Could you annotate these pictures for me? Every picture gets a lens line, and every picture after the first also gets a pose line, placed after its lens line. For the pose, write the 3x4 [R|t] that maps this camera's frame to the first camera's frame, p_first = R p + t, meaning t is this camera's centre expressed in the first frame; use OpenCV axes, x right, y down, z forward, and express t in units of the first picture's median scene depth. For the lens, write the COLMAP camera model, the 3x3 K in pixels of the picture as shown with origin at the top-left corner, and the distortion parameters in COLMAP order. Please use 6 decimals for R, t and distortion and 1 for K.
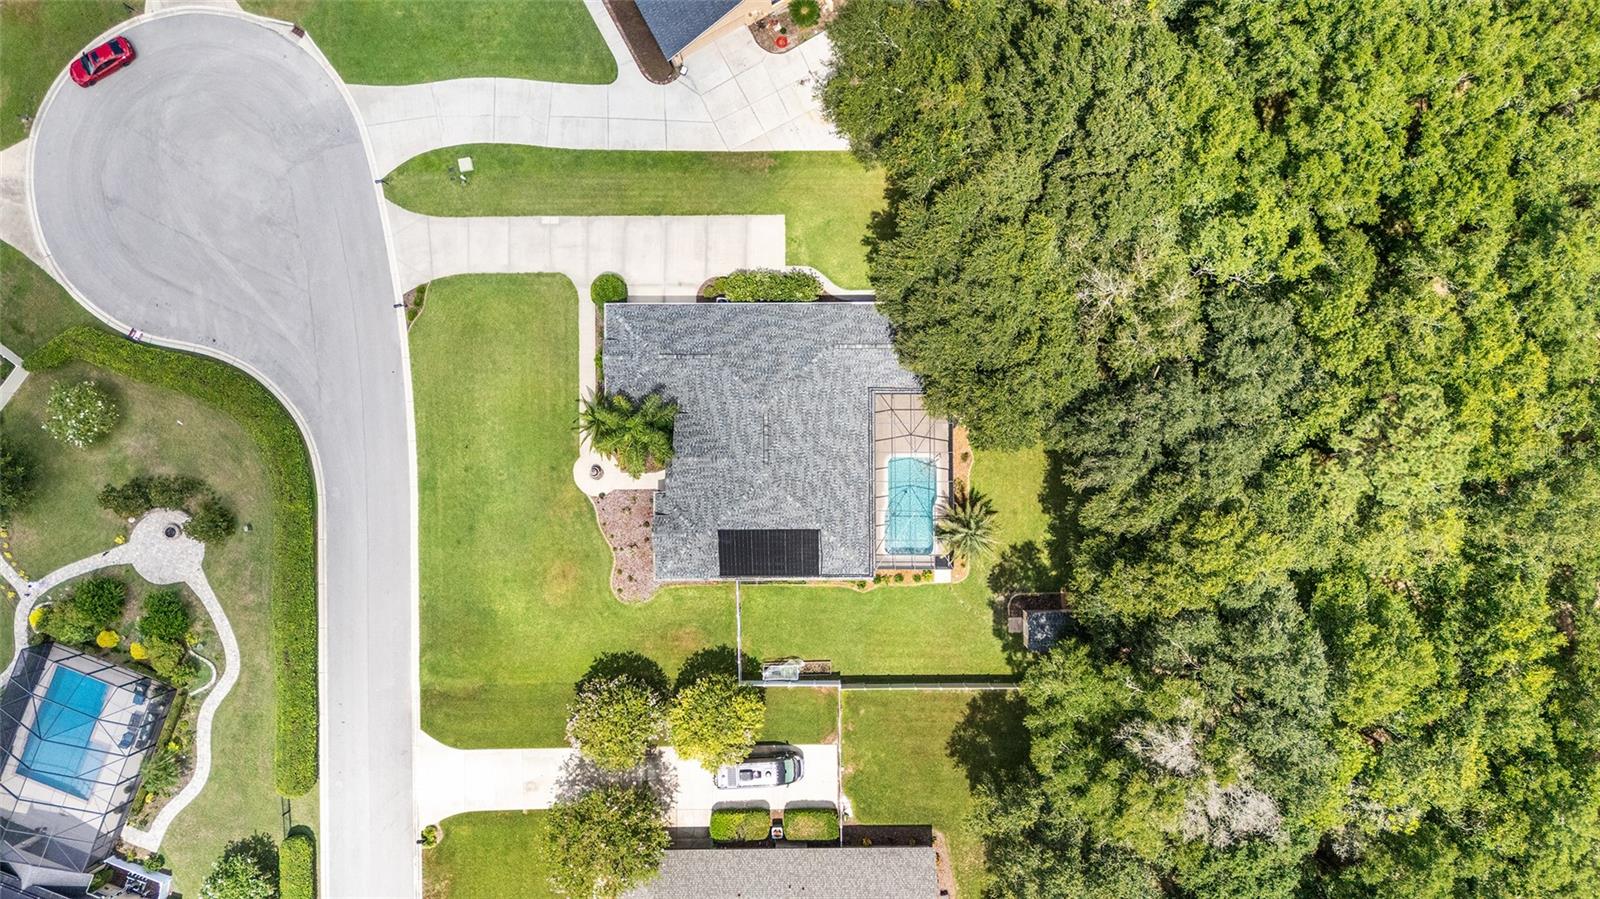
lens RADIAL K [[1122.4, 0, 805.6], [0, 1122.4, 447.3], [0, 0, 1]] dist [0.020208, -0.001516]
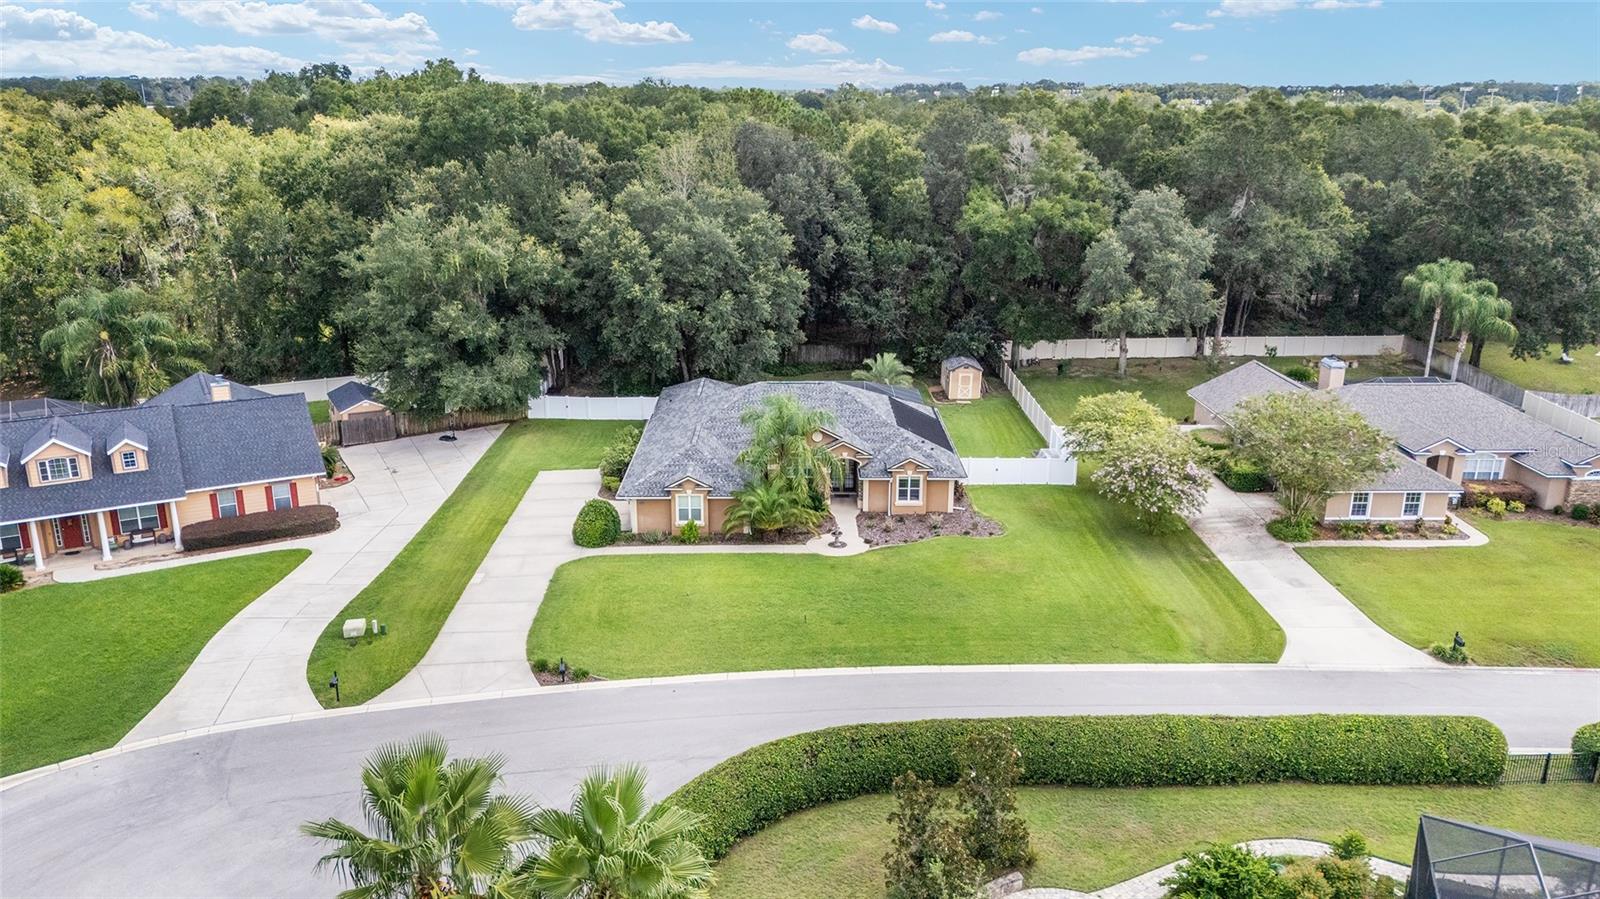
lens RADIAL K [[1179.4, 0, 800.0], [0, 1179.4, 449.5], [0, 0, 1]] dist [0.038919, 0.001060]
pose [[-0.004541, -0.293573, 0.955926, -0.912134], [0.999917, 0.010213, 0.007886, -0.009005], [-0.012078, 0.955882, 0.293502, 0.711075]]
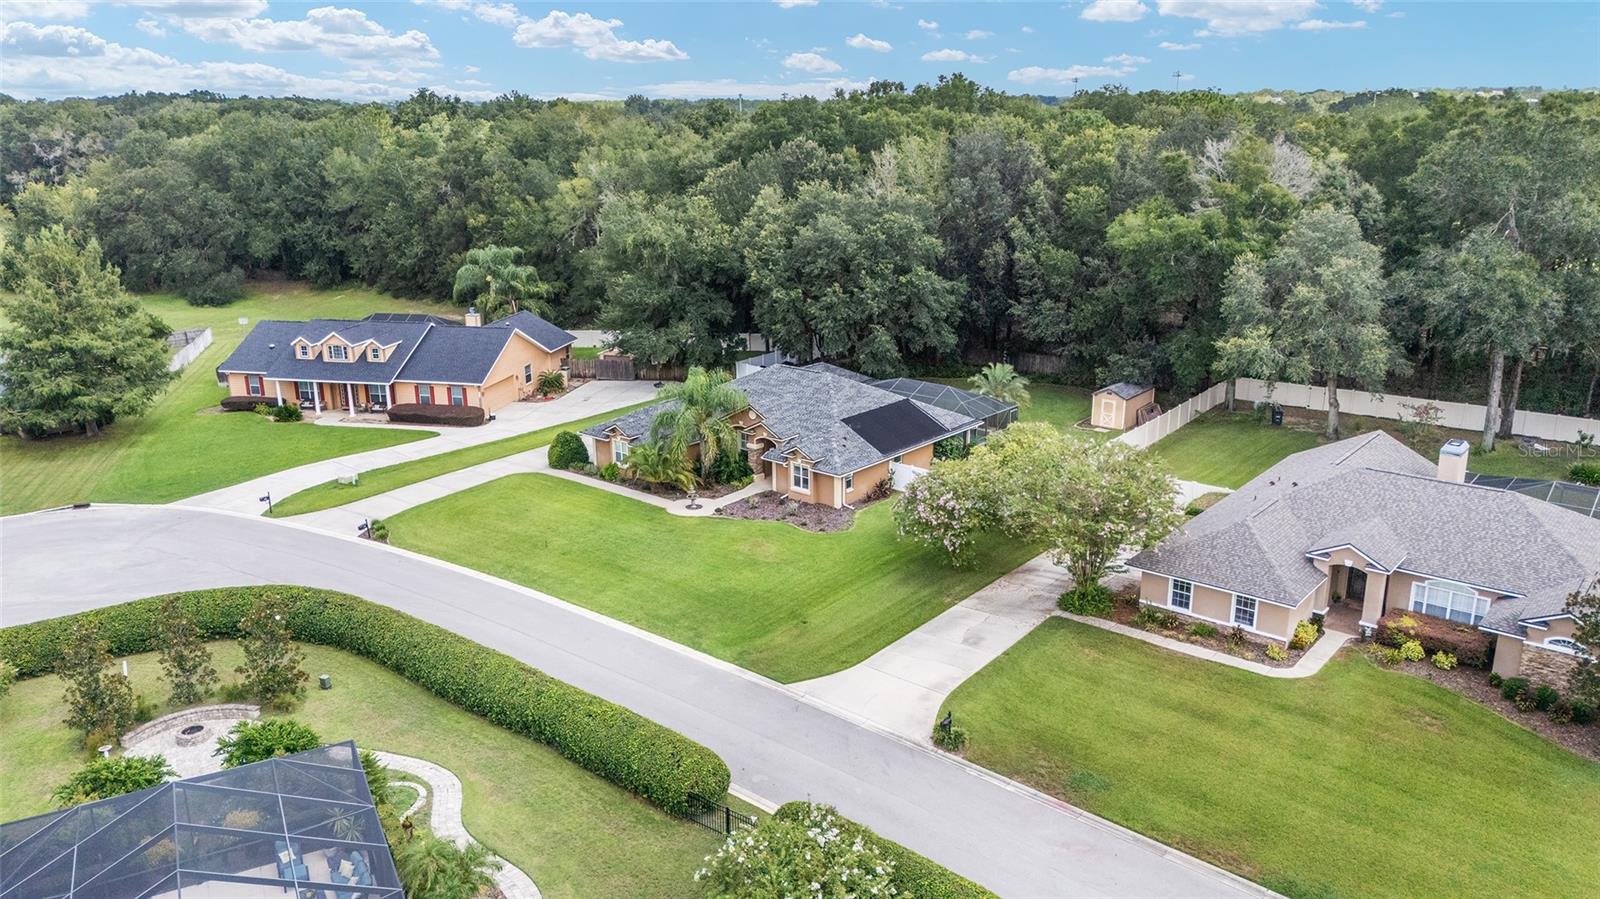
lens RADIAL K [[1170.8, 0, 800.0], [0, 1170.8, 449.5], [0, 0, 1]] dist [0.039344, -0.000241]
pose [[0.654330, -0.222190, 0.722831, -0.744841], [0.756181, 0.183918, -0.627985, 0.611133], [0.006590, 0.957500, 0.288359, 0.713177]]
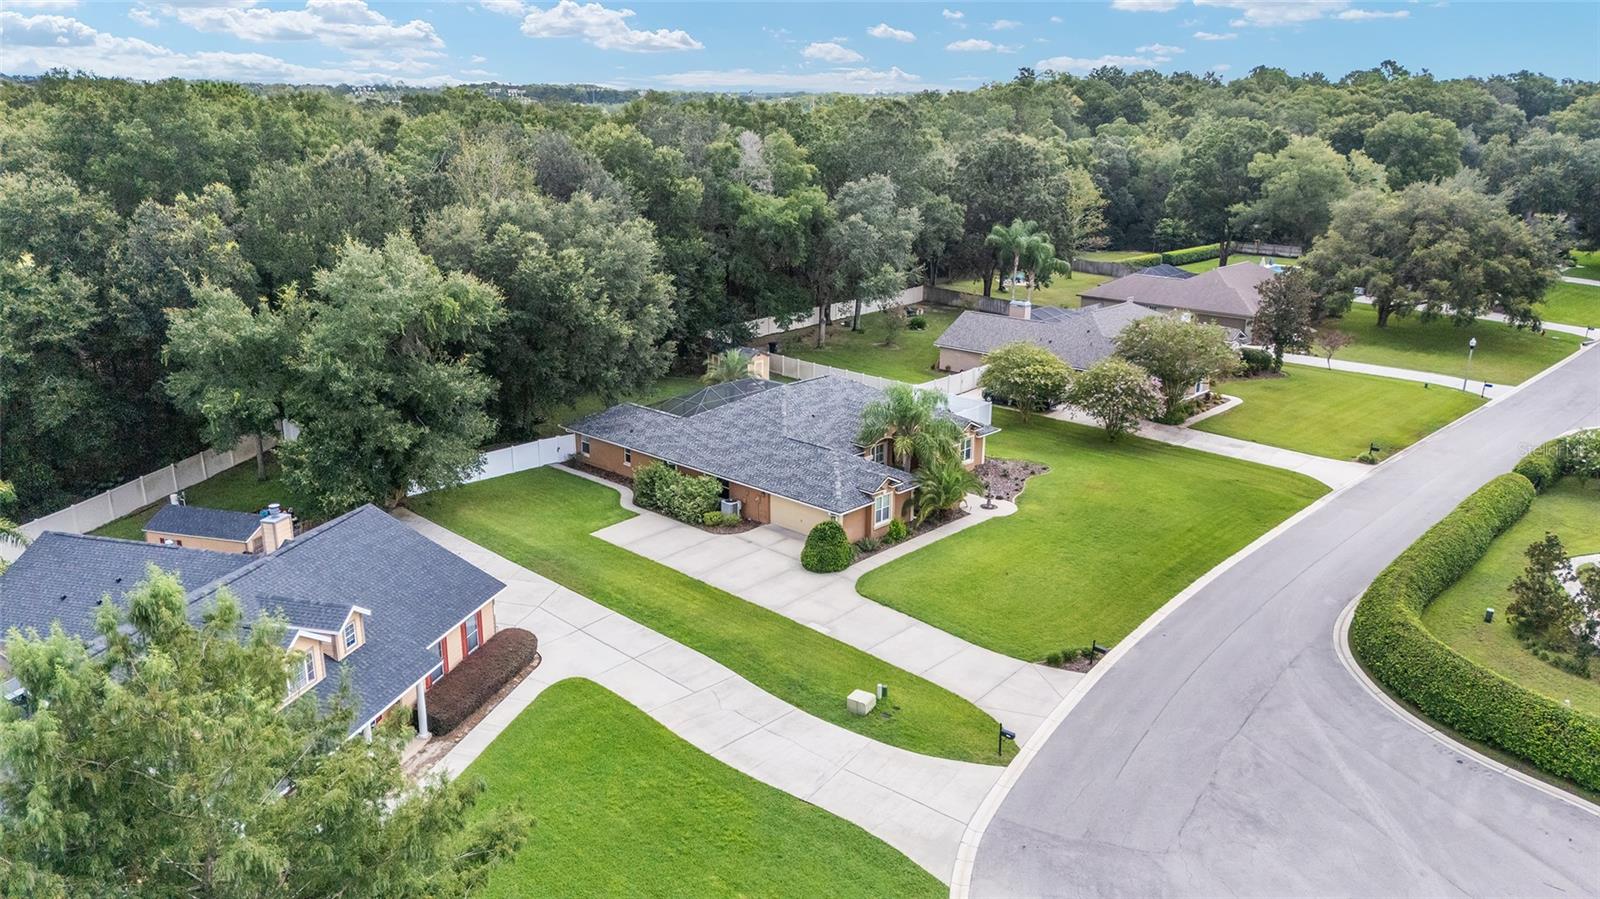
lens RADIAL K [[1179.4, 0, 800.0], [0, 1179.4, 449.5], [0, 0, 1]] dist [0.038919, 0.001060]
pose [[-0.720632, -0.207464, 0.661550, -0.642304], [0.693183, -0.196812, 0.693370, -0.653469], [-0.013648, 0.958240, 0.285639, 0.719373]]
